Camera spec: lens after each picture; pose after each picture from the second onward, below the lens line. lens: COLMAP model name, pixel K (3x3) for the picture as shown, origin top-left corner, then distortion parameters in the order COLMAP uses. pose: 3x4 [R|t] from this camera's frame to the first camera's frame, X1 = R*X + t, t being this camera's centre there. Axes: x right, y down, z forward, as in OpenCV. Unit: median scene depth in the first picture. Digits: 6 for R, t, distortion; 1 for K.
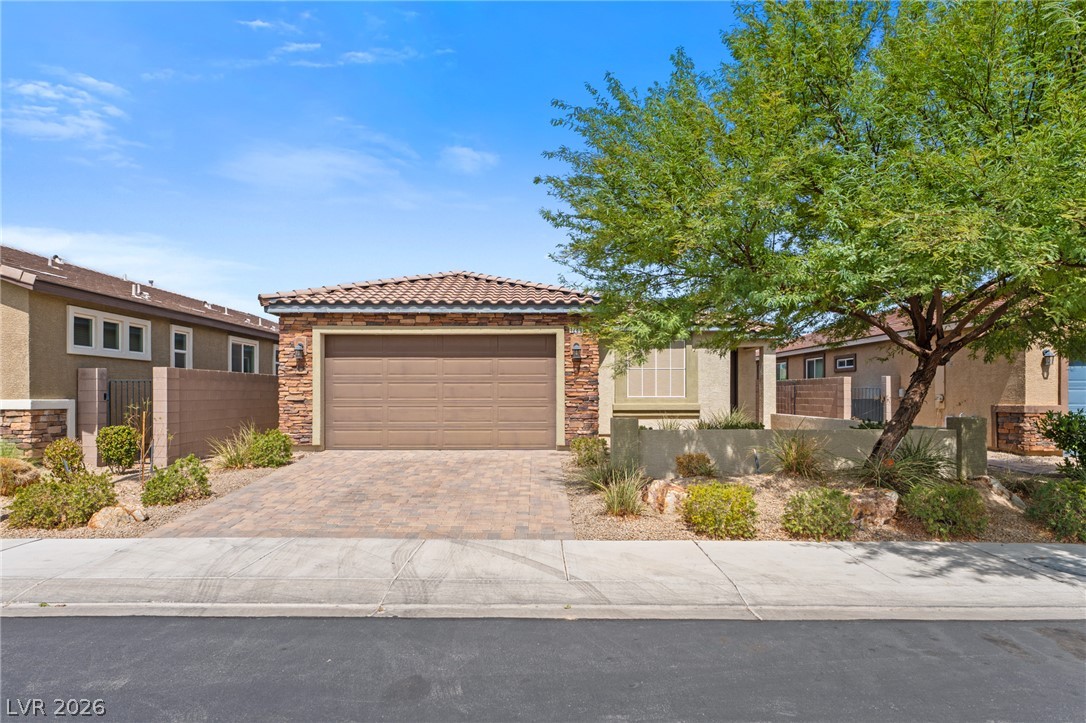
lens RADIAL K [[651.3, 0, 544.5], [0, 651.3, 393.9], [0, 0, 1]] dist [0.000091, -0.000374]
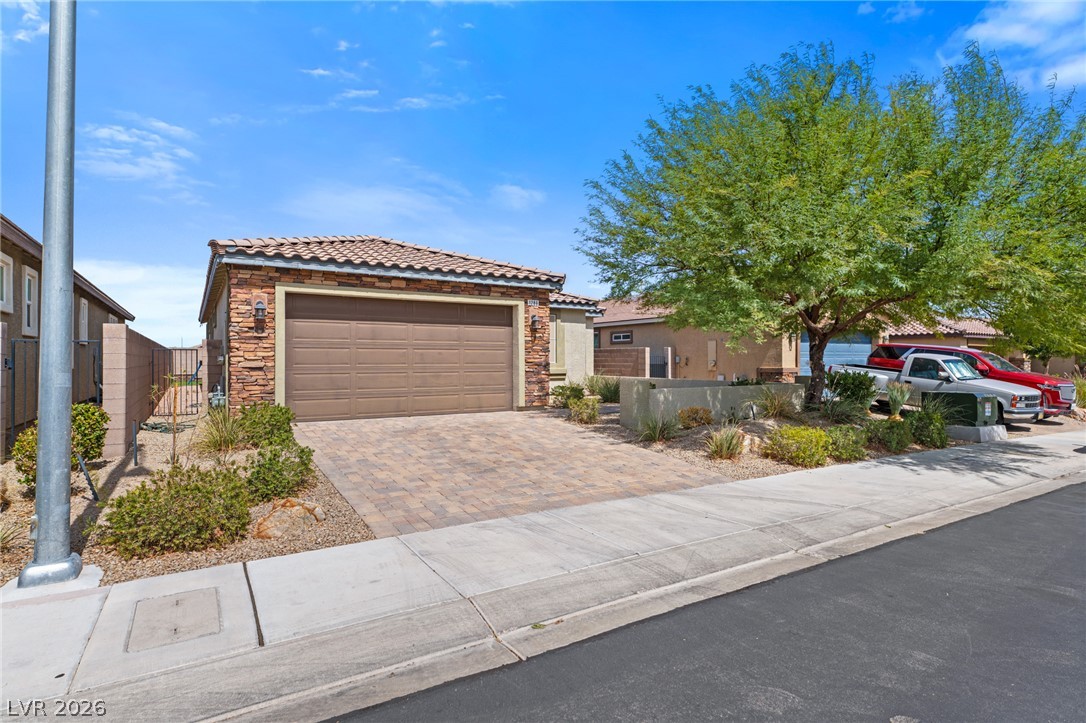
lens RADIAL K [[565.0, 0, 542.1], [0, 565.0, 357.9], [0, 0, 1]] dist [-0.000314, 0.000460]
pose [[0.850088, 0.003039, 0.526632, -0.450218], [-0.000807, 0.999990, -0.004468, 0.000576], [-0.526640, 0.003374, 0.850082, 0.165124]]
